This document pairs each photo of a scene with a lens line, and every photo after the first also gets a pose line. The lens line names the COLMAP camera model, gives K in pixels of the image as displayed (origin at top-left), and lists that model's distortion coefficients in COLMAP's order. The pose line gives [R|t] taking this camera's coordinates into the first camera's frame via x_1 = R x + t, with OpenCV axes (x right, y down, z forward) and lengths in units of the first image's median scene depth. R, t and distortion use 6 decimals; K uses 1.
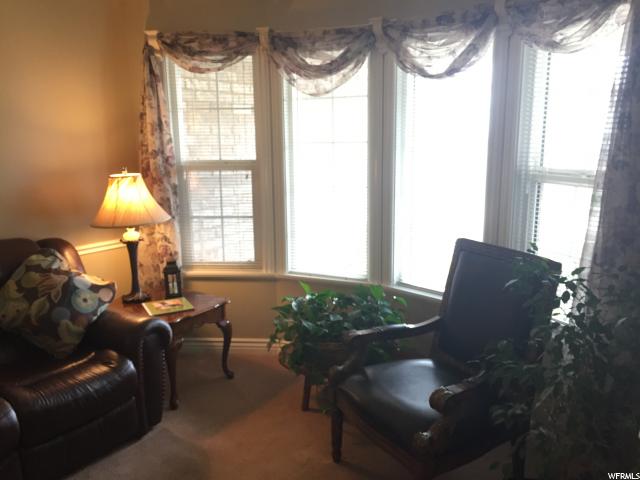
lens RADIAL K [[578.0, 0, 320.0], [0, 578.0, 240.0], [0, 0, 1]] dist [0.005347, 0.003038]
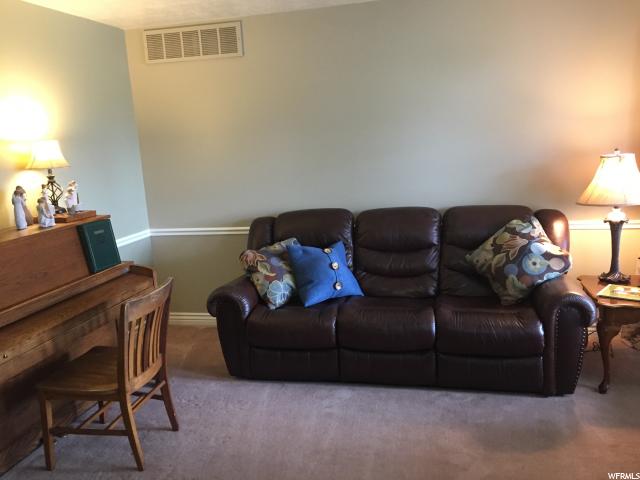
lens RADIAL K [[578.0, 0, 320.0], [0, 578.0, 240.0], [0, 0, 1]] dist [0.005347, 0.003038]
pose [[0.299859, 0.151889, -0.941814, 0.547071], [-0.120011, 0.985407, 0.120710, -0.030418], [0.946405, 0.076832, 0.313711, 0.230467]]
